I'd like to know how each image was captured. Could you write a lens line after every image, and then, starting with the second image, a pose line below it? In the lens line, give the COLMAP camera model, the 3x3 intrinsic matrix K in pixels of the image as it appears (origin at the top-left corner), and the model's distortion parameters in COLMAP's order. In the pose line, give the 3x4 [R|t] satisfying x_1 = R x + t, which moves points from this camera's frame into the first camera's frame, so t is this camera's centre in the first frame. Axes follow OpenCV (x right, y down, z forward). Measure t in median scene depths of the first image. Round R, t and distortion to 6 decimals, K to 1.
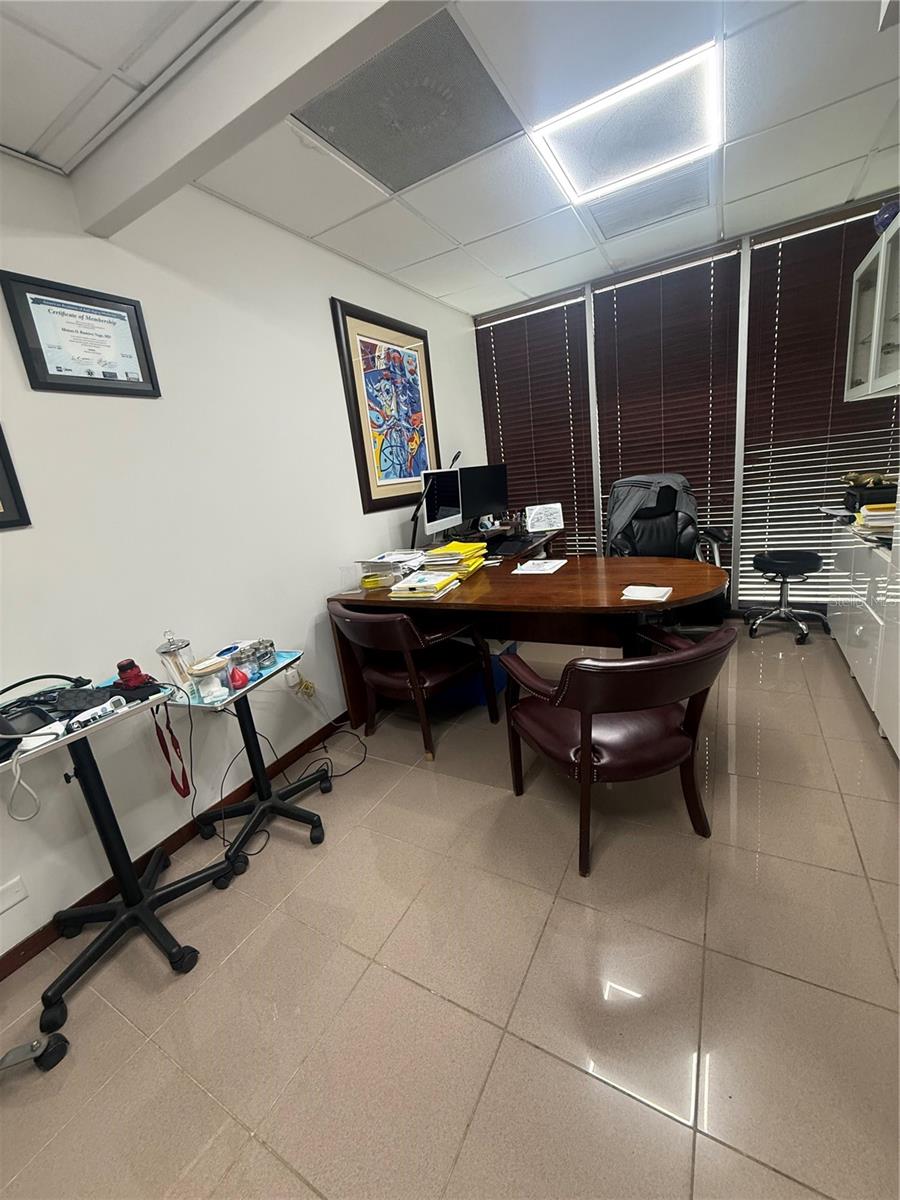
lens RADIAL K [[479.6, 0, 448.7], [0, 479.6, 597.2], [0, 0, 1]] dist [-0.000384, -0.000090]
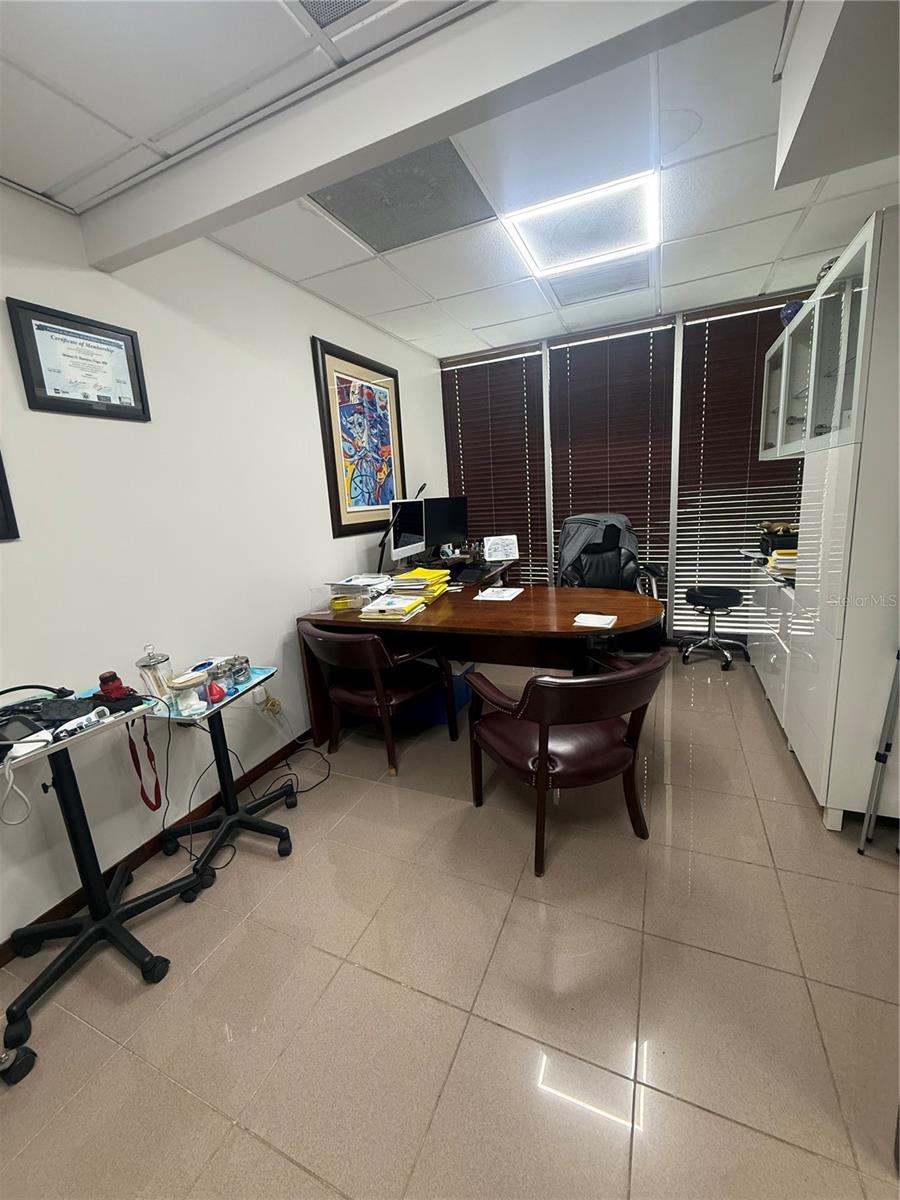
lens RADIAL K [[479.6, 0, 448.4], [0, 479.6, 597.3], [0, 0, 1]] dist [-0.000384, -0.000090]
pose [[0.994263, 0.030487, 0.102528, -0.045335], [-0.025188, 0.998298, -0.052594, 0.004945], [-0.103957, 0.049710, 0.993339, -0.082527]]
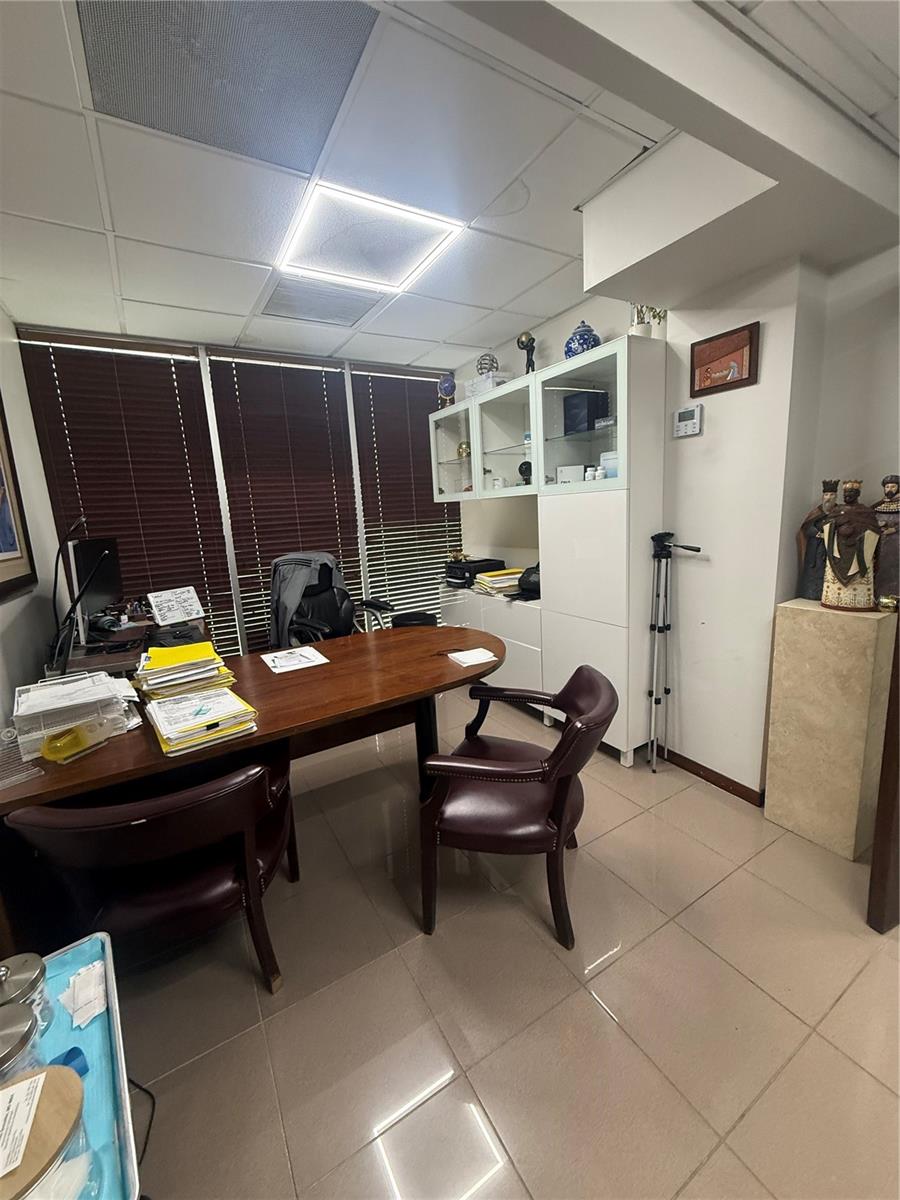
lens RADIAL K [[479.6, 0, 448.0], [0, 479.6, 596.8], [0, 0, 1]] dist [-0.000384, -0.000090]
pose [[0.497995, -0.068684, 0.864456, -0.507882], [0.213519, 0.975880, -0.045467, -0.098181], [-0.840482, 0.207220, 0.500649, 0.460615]]
